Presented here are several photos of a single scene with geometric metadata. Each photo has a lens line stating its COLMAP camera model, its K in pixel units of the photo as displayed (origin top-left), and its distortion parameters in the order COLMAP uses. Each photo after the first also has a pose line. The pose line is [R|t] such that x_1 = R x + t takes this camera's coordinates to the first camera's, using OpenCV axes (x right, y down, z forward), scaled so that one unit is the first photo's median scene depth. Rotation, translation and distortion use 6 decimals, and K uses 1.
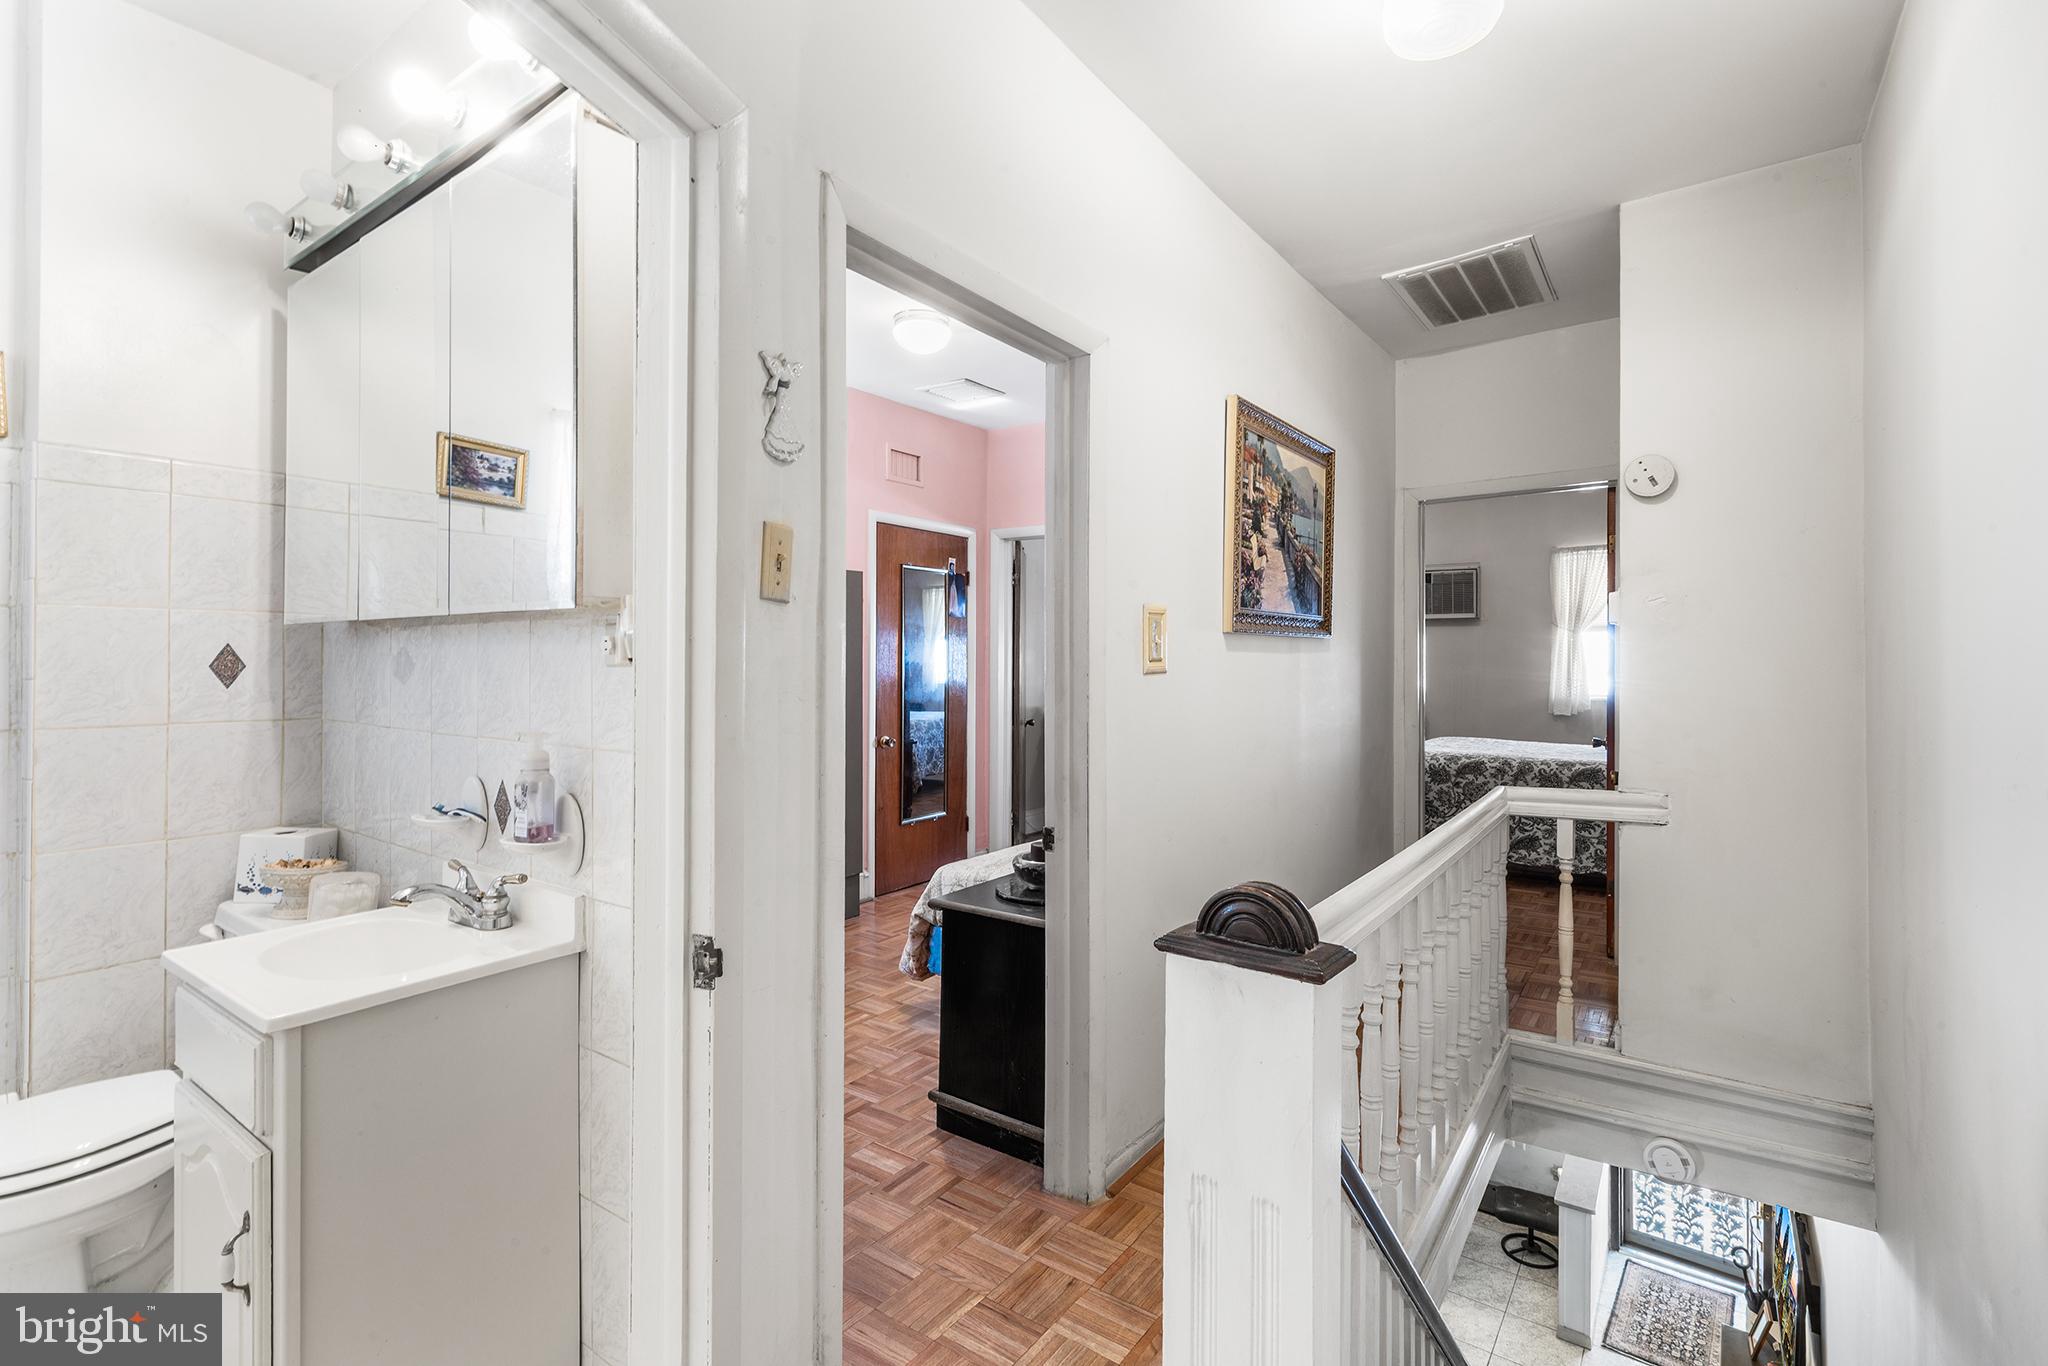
lens RADIAL K [[932.1, 0, 1038.3], [0, 932.1, 660.5], [0, 0, 1]] dist [0.003940, -0.001268]
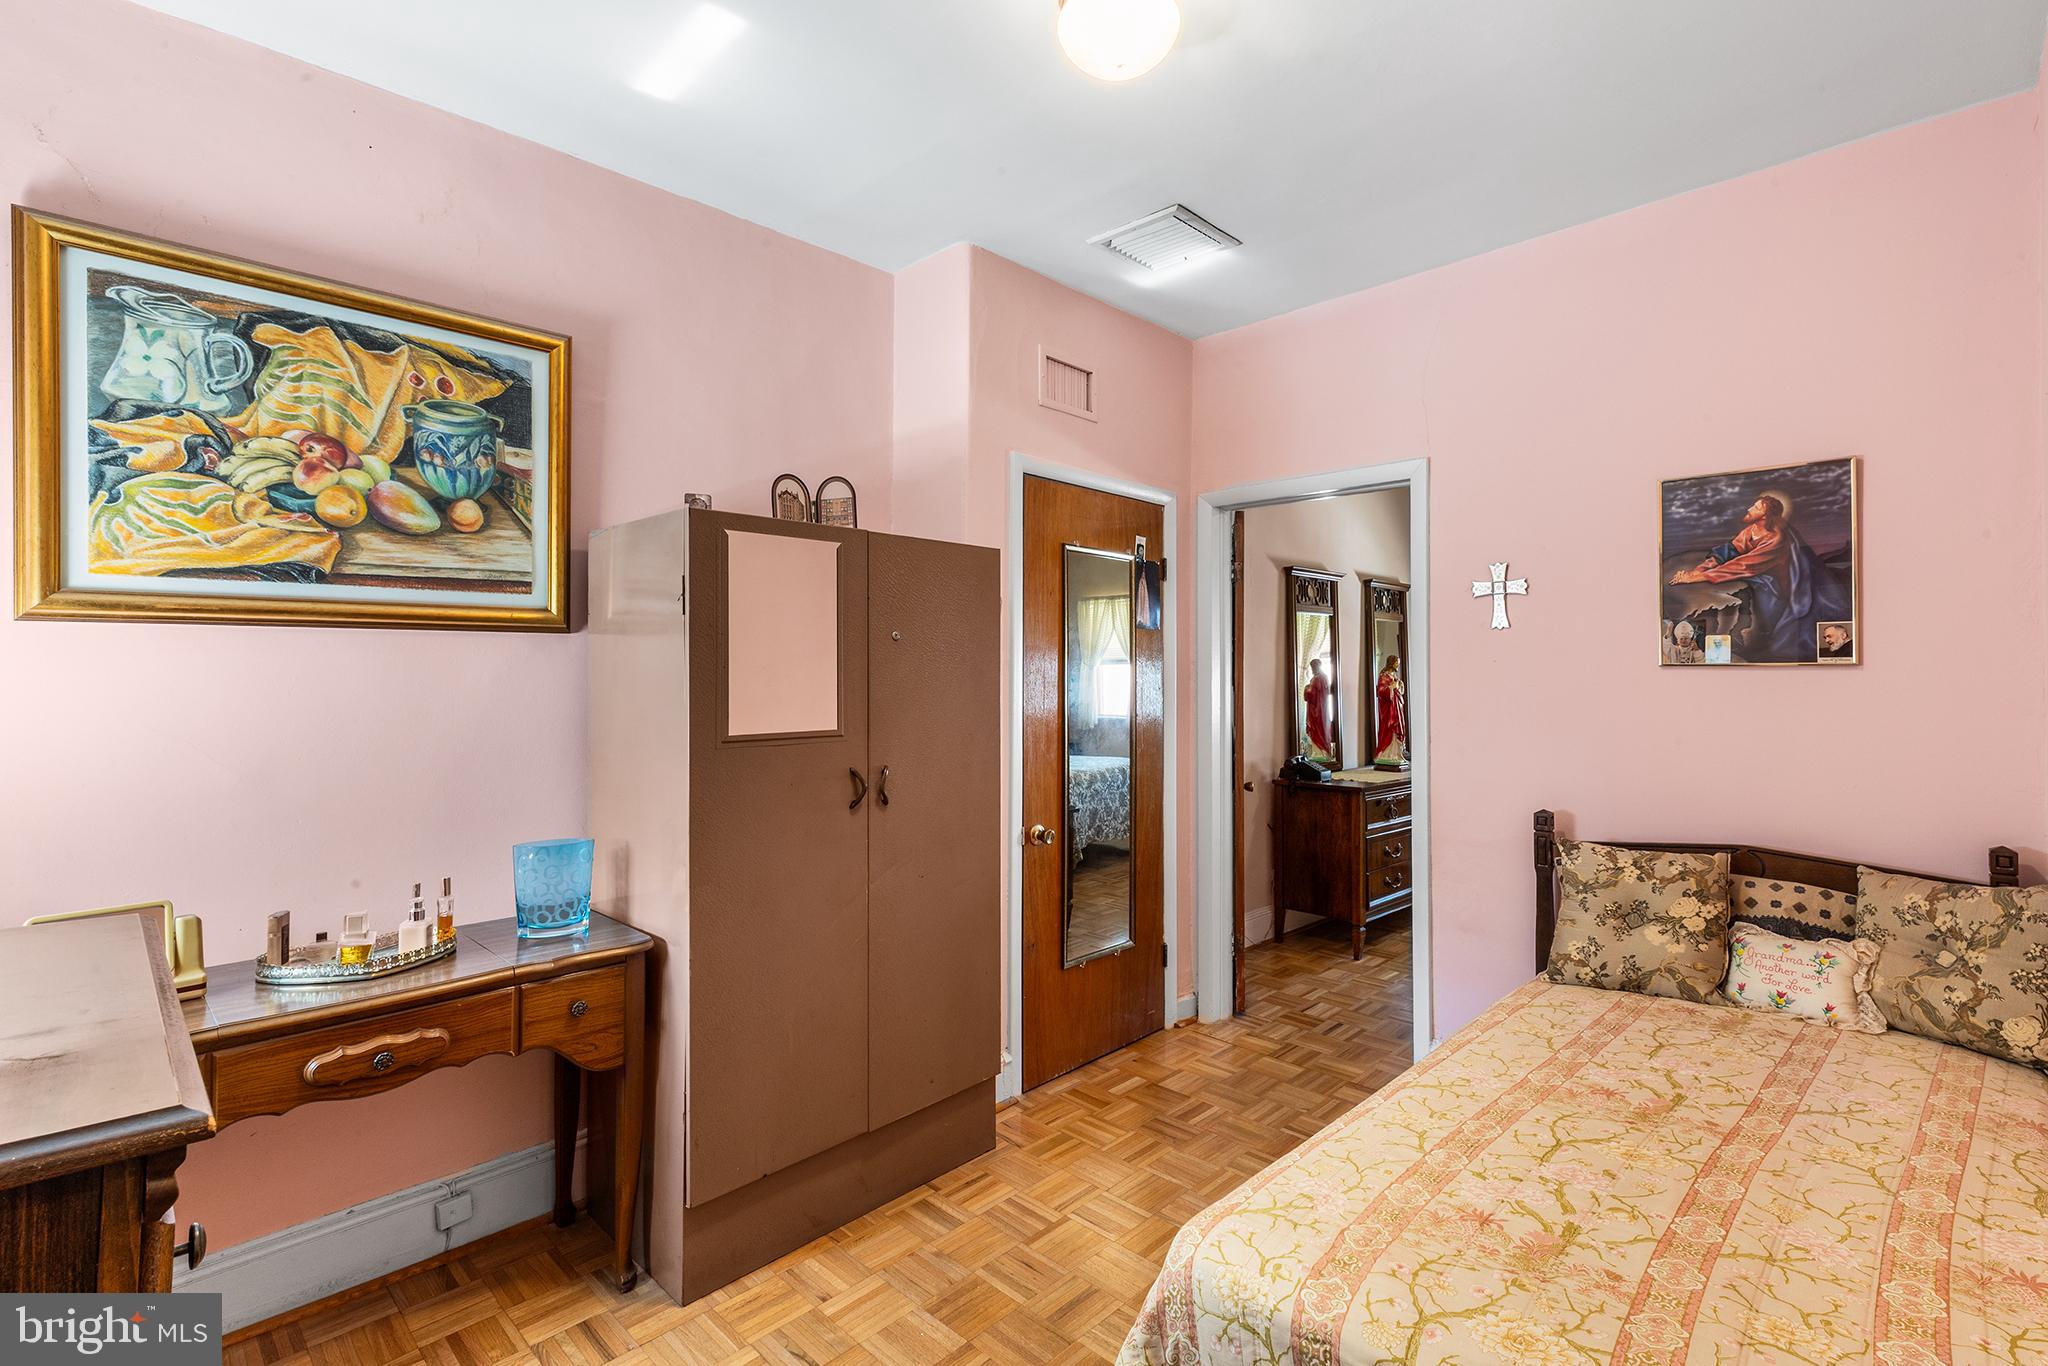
lens RADIAL K [[932.1, 0, 1025.6], [0, 932.1, 681.7], [0, 0, 1]] dist [0.003940, -0.001268]
pose [[0.985208, -0.003503, -0.171328, -0.120882], [0.002161, 0.999966, -0.008019, -0.011514], [0.171351, 0.007530, 0.985181, 0.713341]]
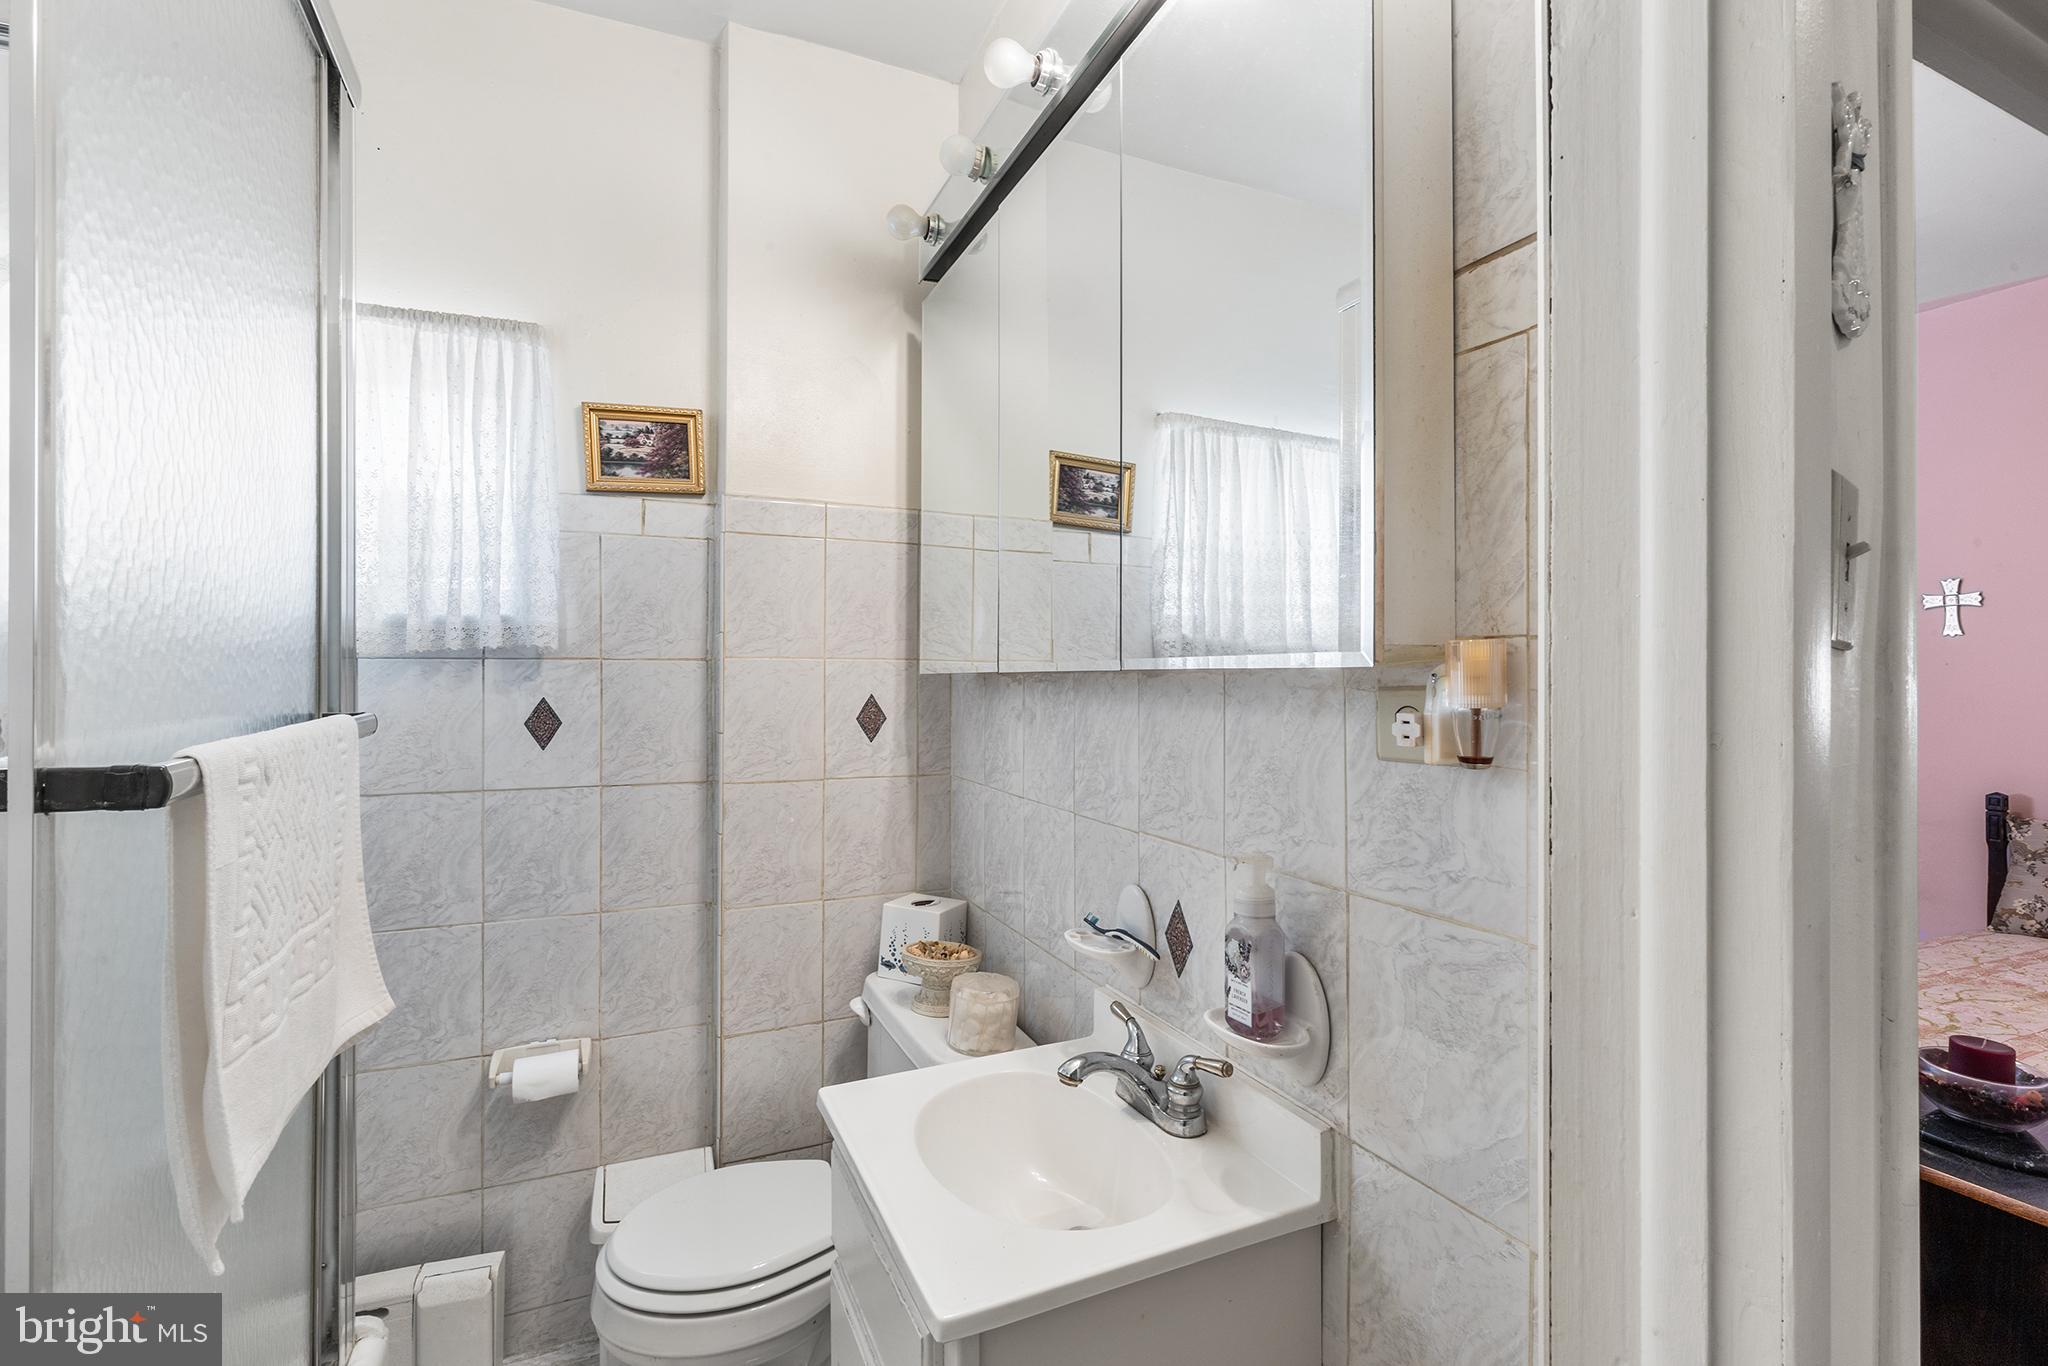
lens RADIAL K [[932.1, 0, 1031.7], [0, 932.1, 676.3], [0, 0, 1]] dist [0.003940, -0.001268]
pose [[0.862659, -0.004619, -0.505765, -0.190622], [0.003072, 0.999988, -0.003893, -0.024168], [0.505777, 0.001805, 0.862663, 0.204258]]
